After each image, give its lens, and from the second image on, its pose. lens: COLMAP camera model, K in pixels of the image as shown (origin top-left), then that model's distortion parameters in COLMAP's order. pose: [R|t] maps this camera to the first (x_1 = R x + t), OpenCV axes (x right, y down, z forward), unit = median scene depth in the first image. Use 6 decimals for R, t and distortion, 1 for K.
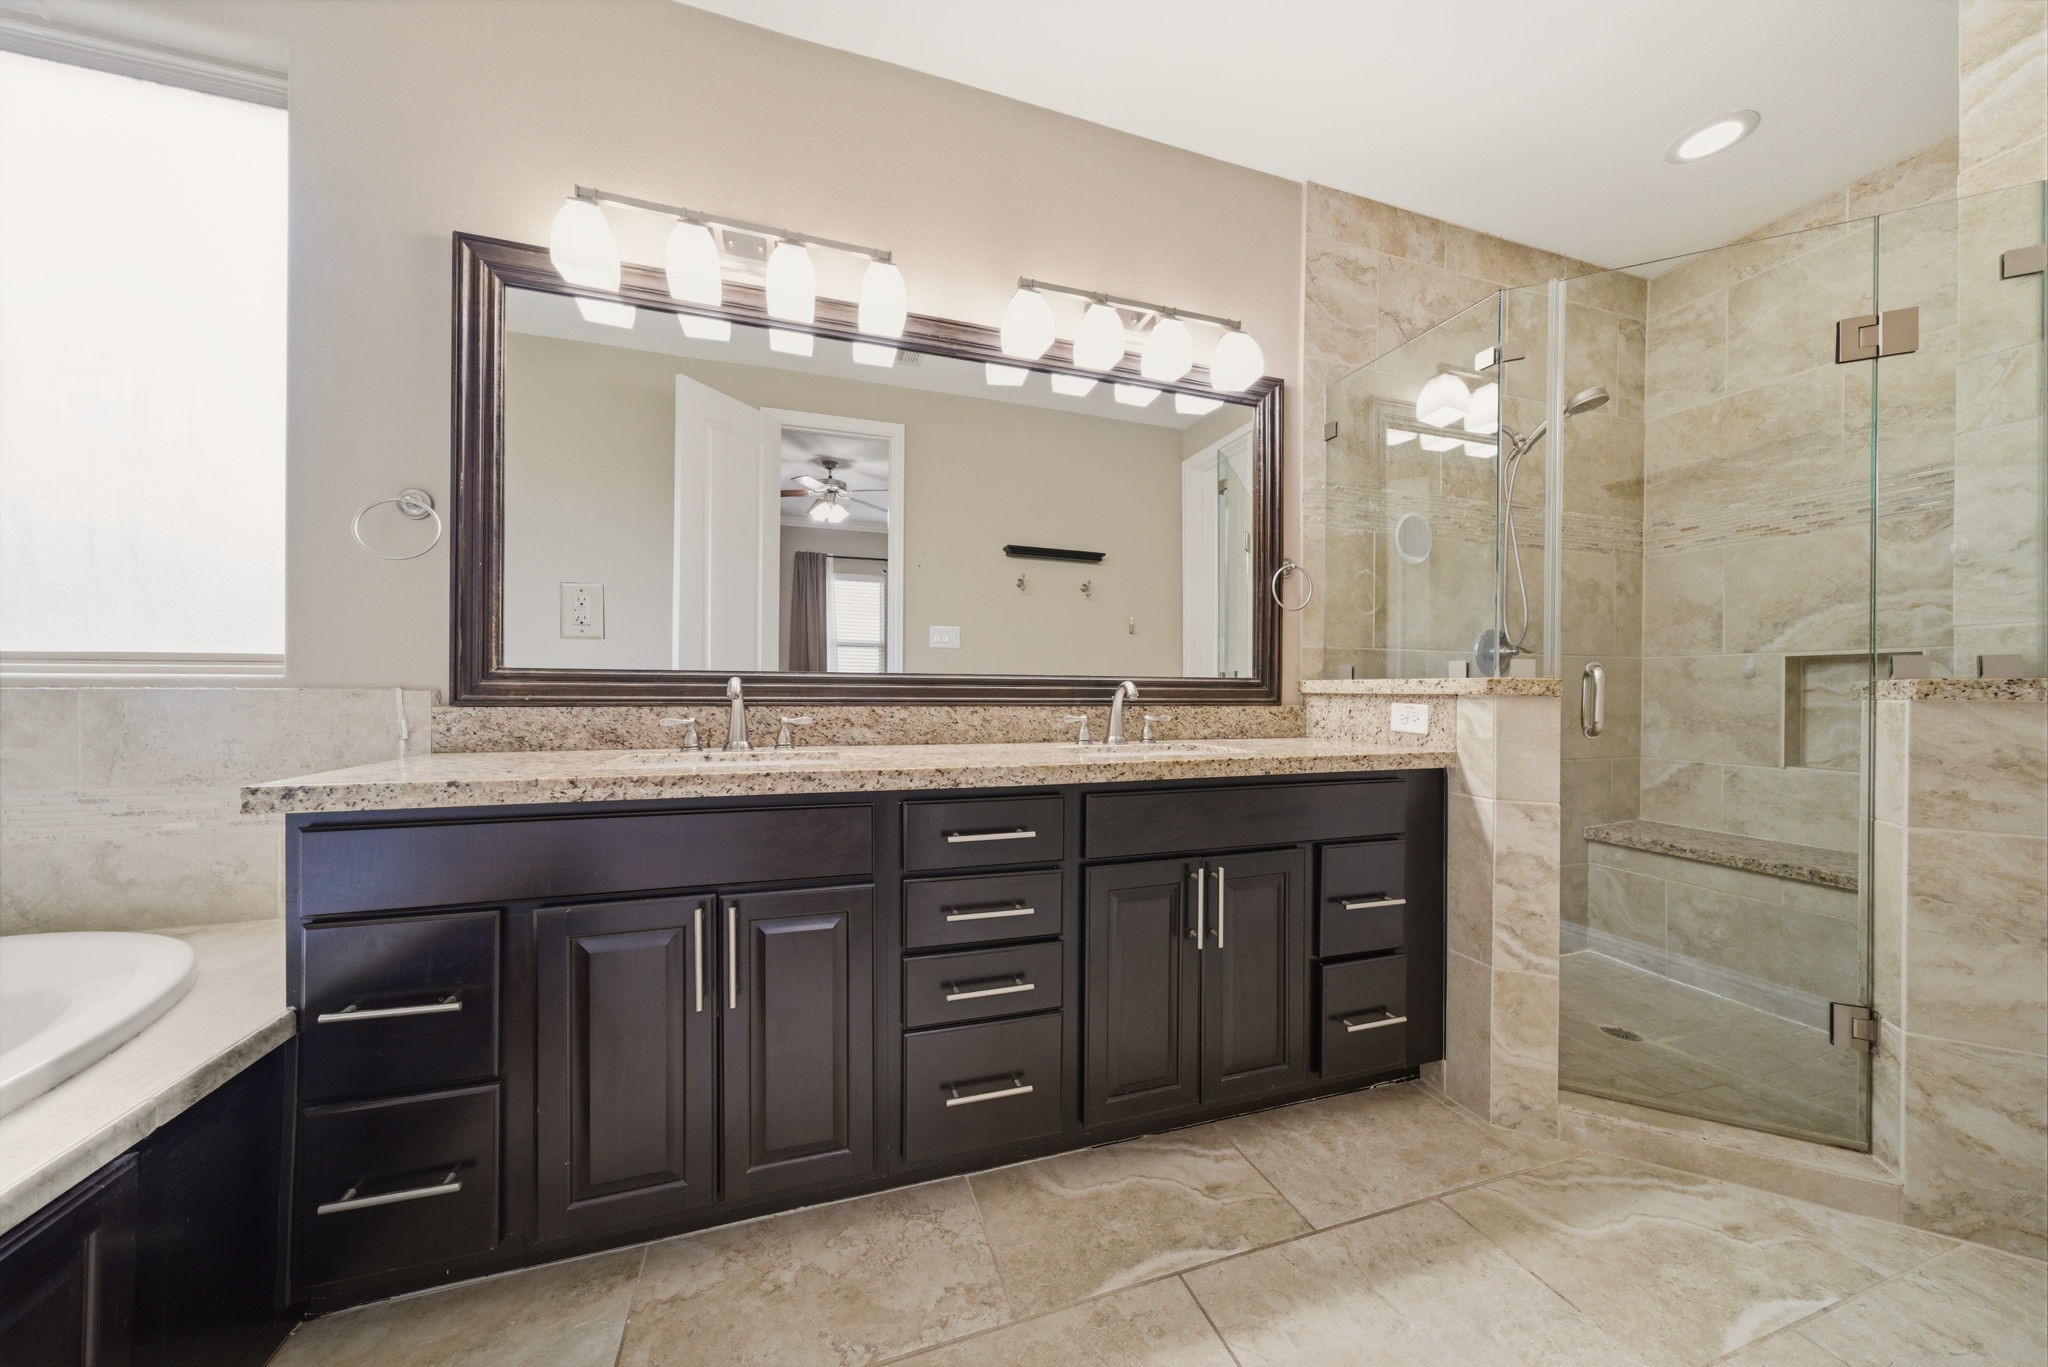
lens RADIAL K [[740.3, 0, 1032.8], [0, 740.3, 687.3], [0, 0, 1]] dist [0.000208, 0.004504]
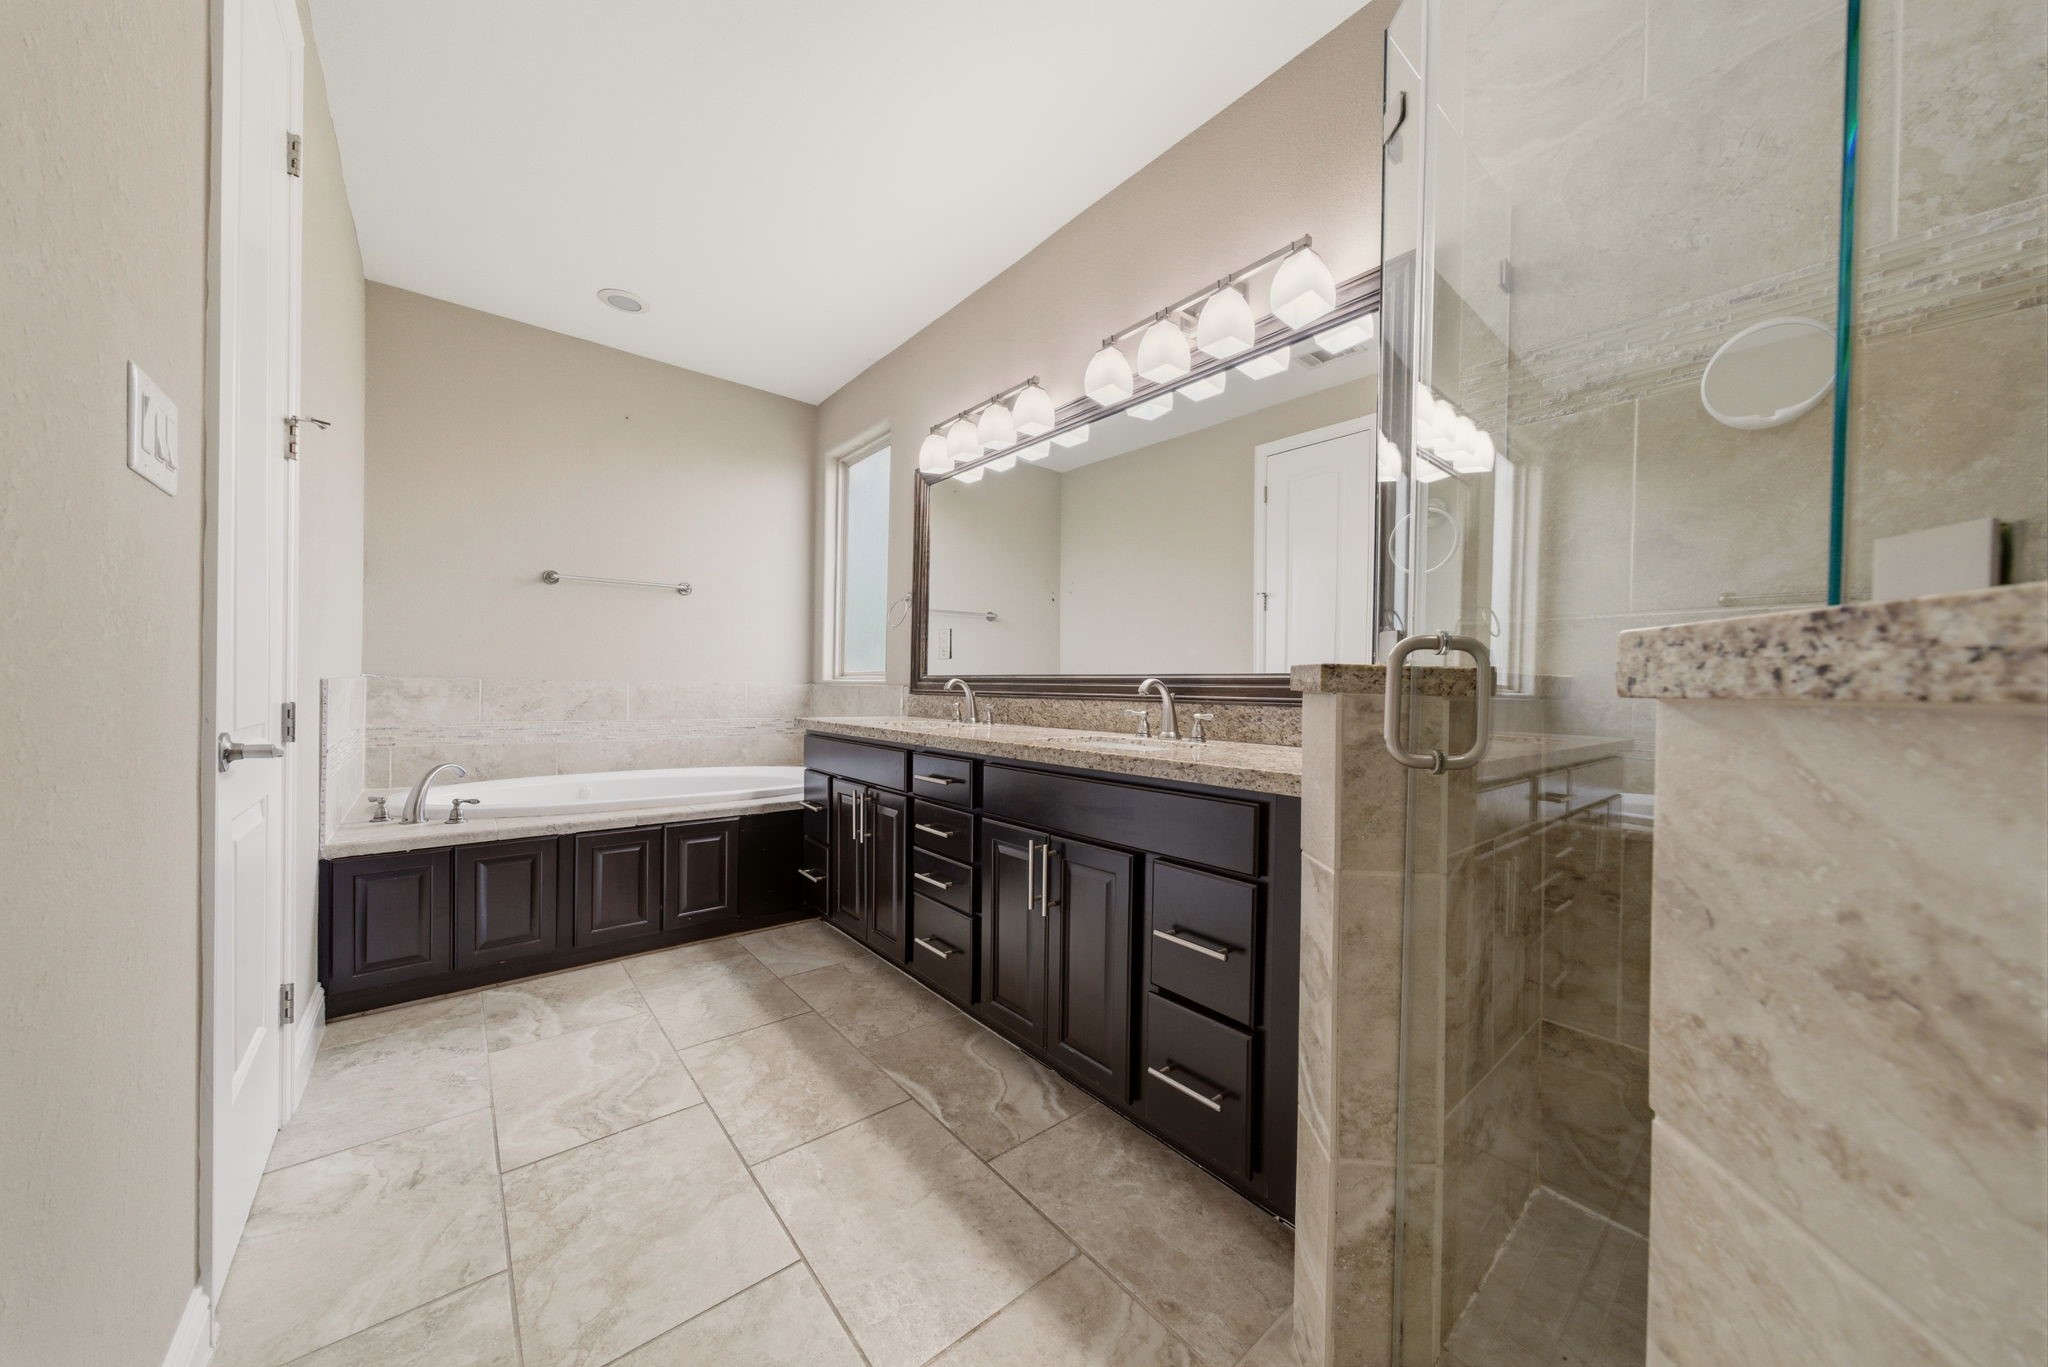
lens RADIAL K [[772.5, 0, 1021.7], [0, 772.5, 693.6], [0, 0, 1]] dist [-0.030676, 0.011326]
pose [[0.283848, 0.004087, -0.958861, 1.295632], [-0.006283, 0.999977, 0.002403, 0.014442], [0.958849, 0.005343, 0.283867, 0.615806]]
